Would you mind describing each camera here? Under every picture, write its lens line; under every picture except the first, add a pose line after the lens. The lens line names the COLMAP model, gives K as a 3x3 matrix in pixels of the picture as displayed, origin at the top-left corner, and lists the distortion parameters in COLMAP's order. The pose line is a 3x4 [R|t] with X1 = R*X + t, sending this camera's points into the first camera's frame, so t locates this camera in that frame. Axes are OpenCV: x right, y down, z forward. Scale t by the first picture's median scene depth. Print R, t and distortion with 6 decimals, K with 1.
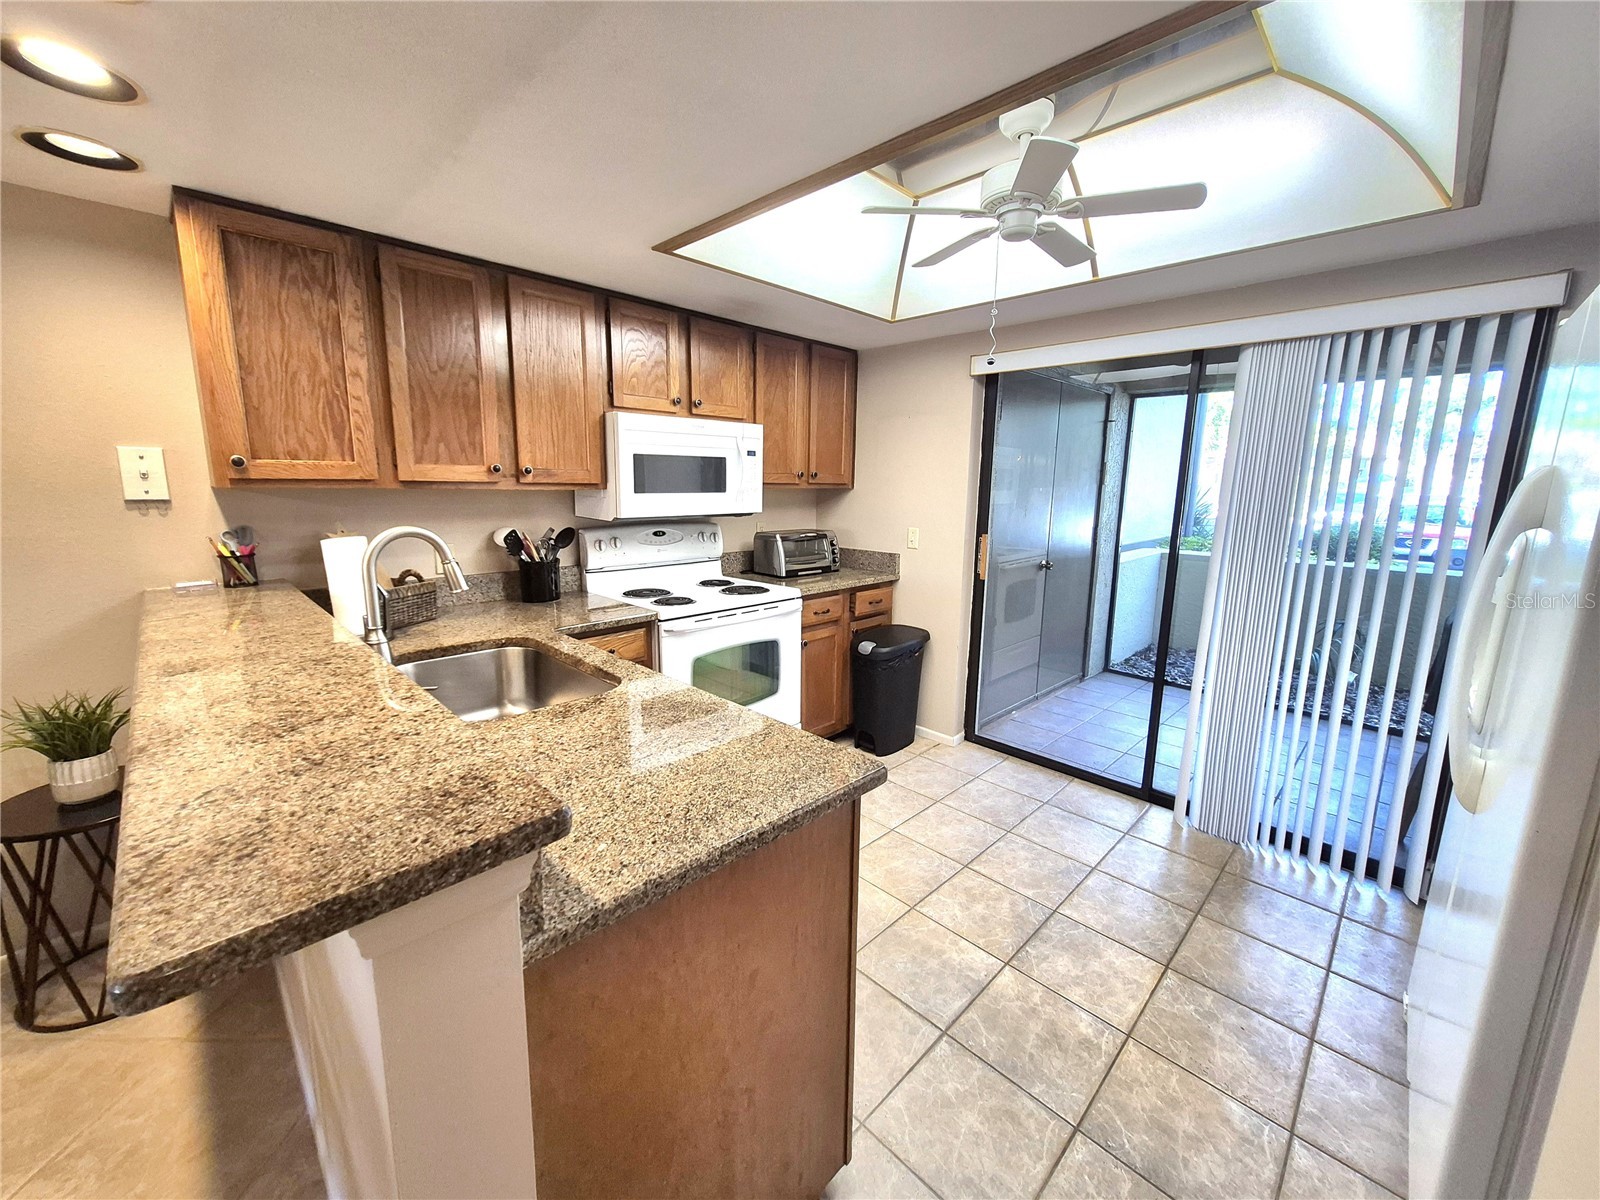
lens RADIAL K [[630.3, 0, 795.9], [0, 630.3, 598.7], [0, 0, 1]] dist [0.006530, -0.002336]
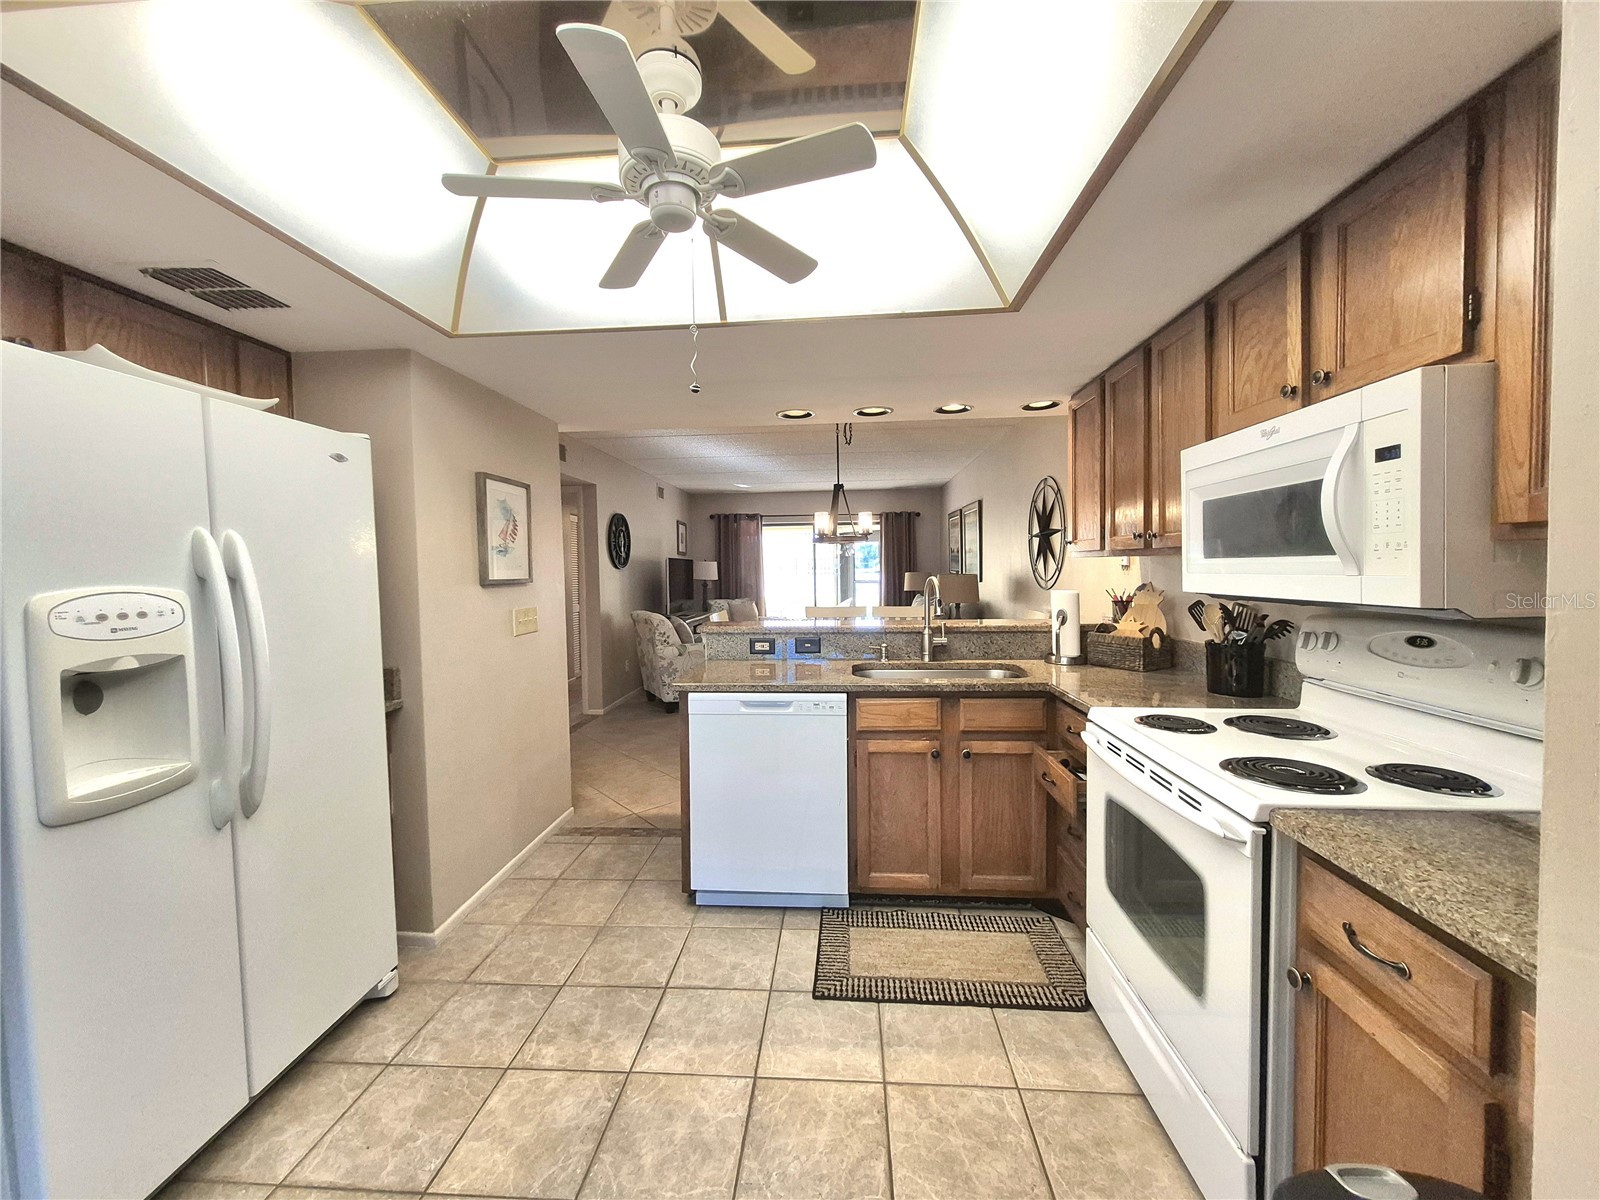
lens RADIAL K [[630.3, 0, 798.4], [0, 630.3, 594.2], [0, 0, 1]] dist [0.006530, -0.002336]
pose [[-0.756546, 0.026421, -0.653407, 0.694369], [-0.116638, 0.977710, 0.174583, -0.258379], [0.643455, 0.208292, -0.736600, 1.612872]]
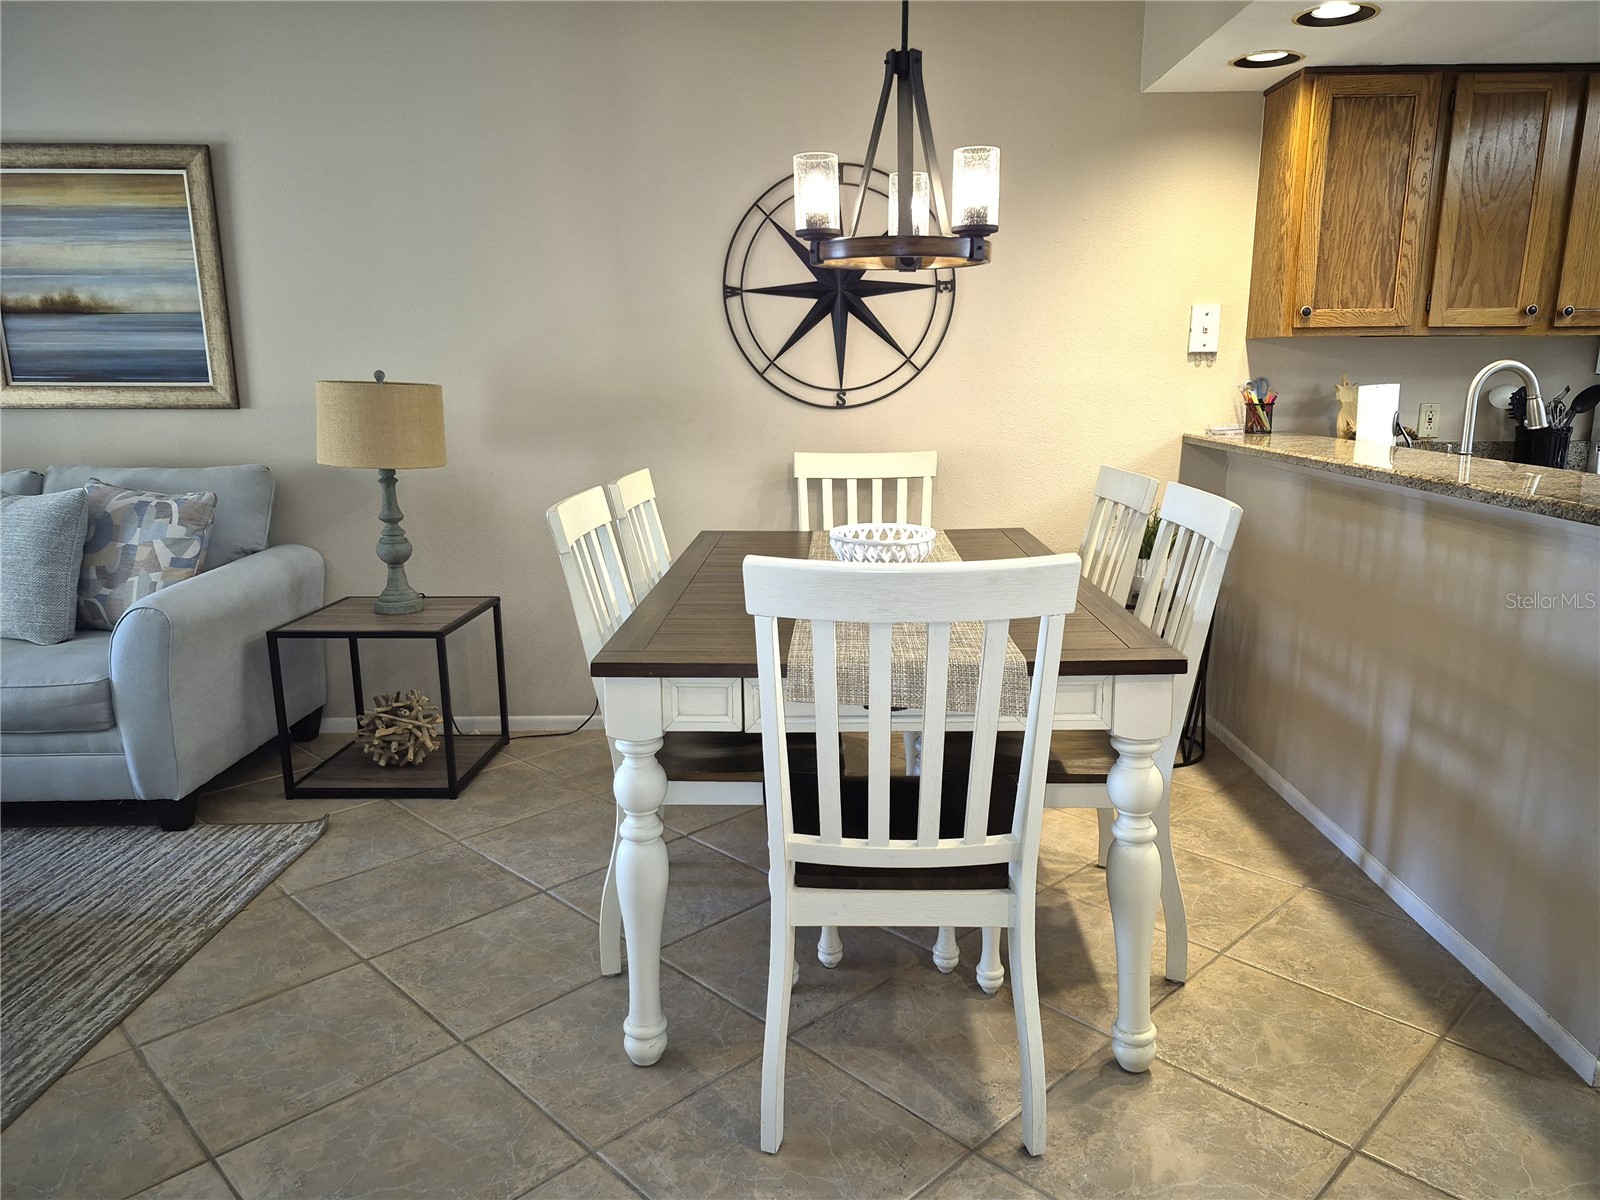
lens RADIAL K [[1094.0, 0, 812.8], [0, 1094.0, 612.9], [0, 0, 1]] dist [0.033705, -0.027721]
pose [[0.702616, 0.140317, -0.697597, -0.068062], [-0.114174, 0.989893, 0.084115, 0.210217], [0.702350, 0.020547, 0.711535, -0.840671]]
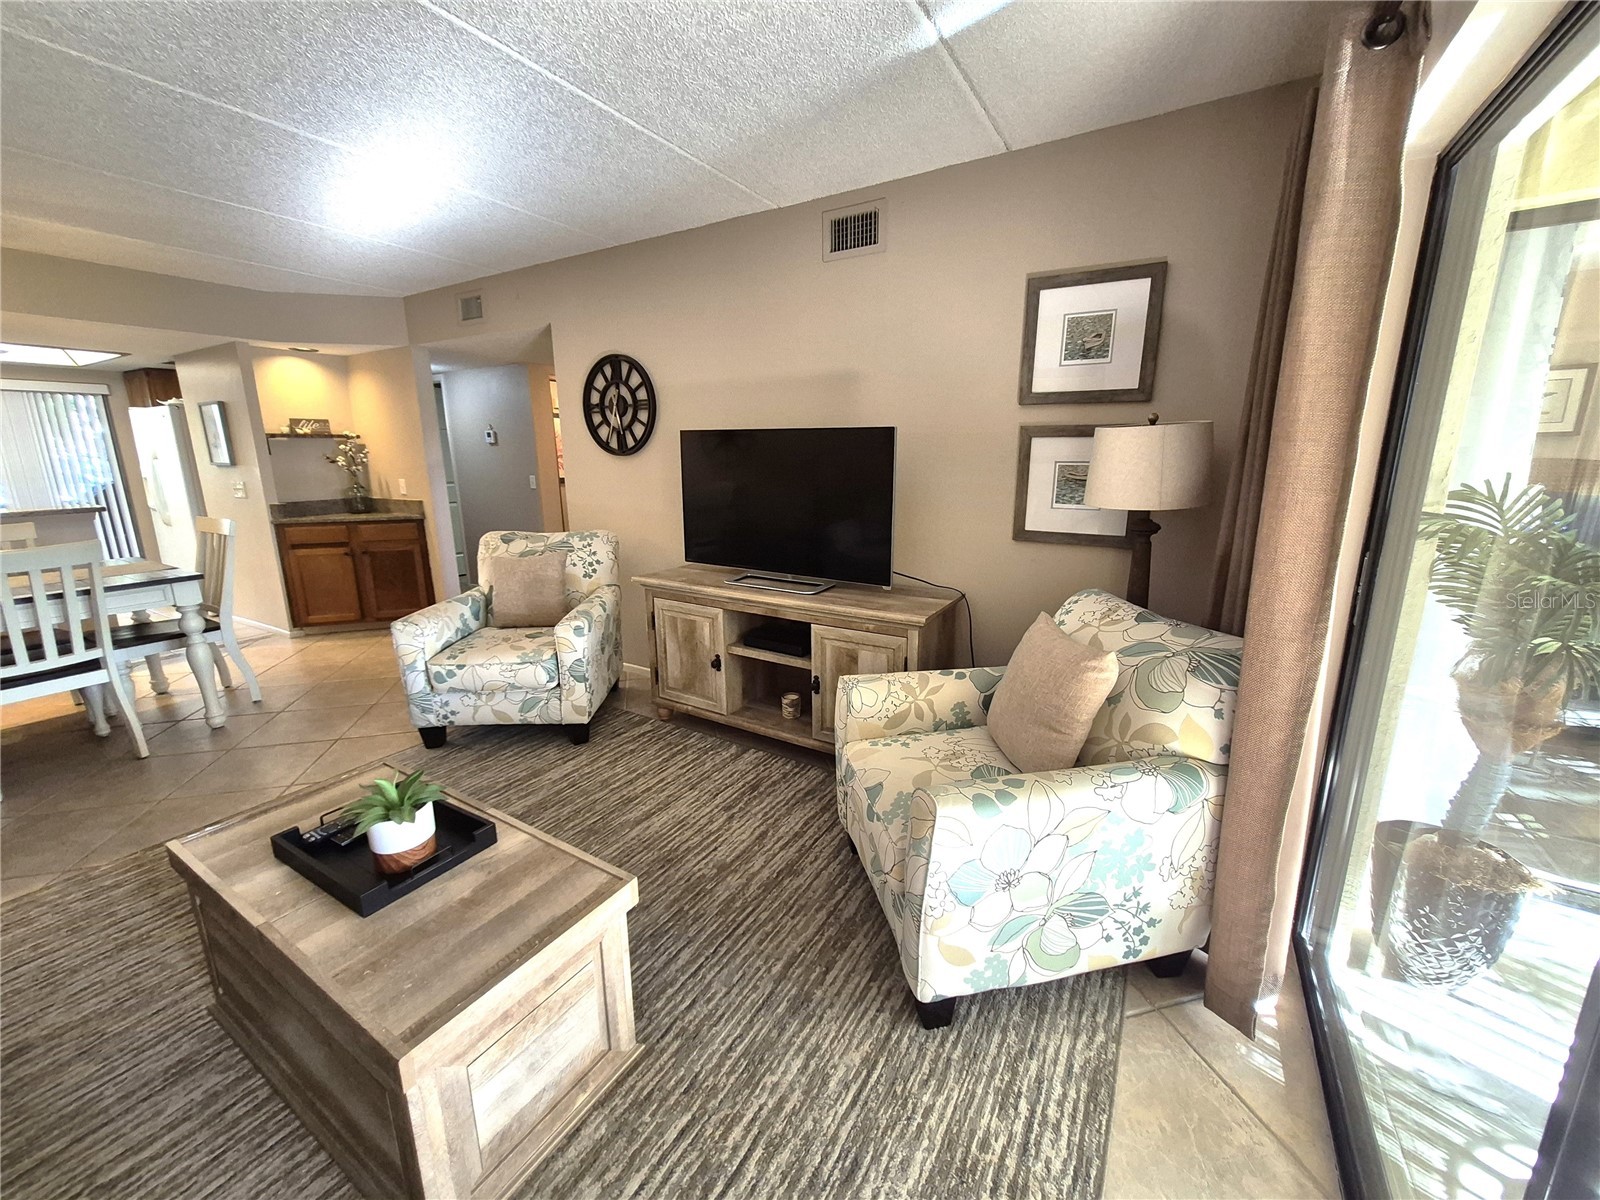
lens RADIAL K [[630.3, 0, 796.2], [0, 630.3, 597.3], [0, 0, 1]] dist [0.006530, -0.002336]
pose [[-0.238913, -0.226248, 0.944316, -1.813218], [0.178049, 0.945784, 0.271646, 0.100711], [-0.954578, 0.233035, -0.185677, -0.589330]]
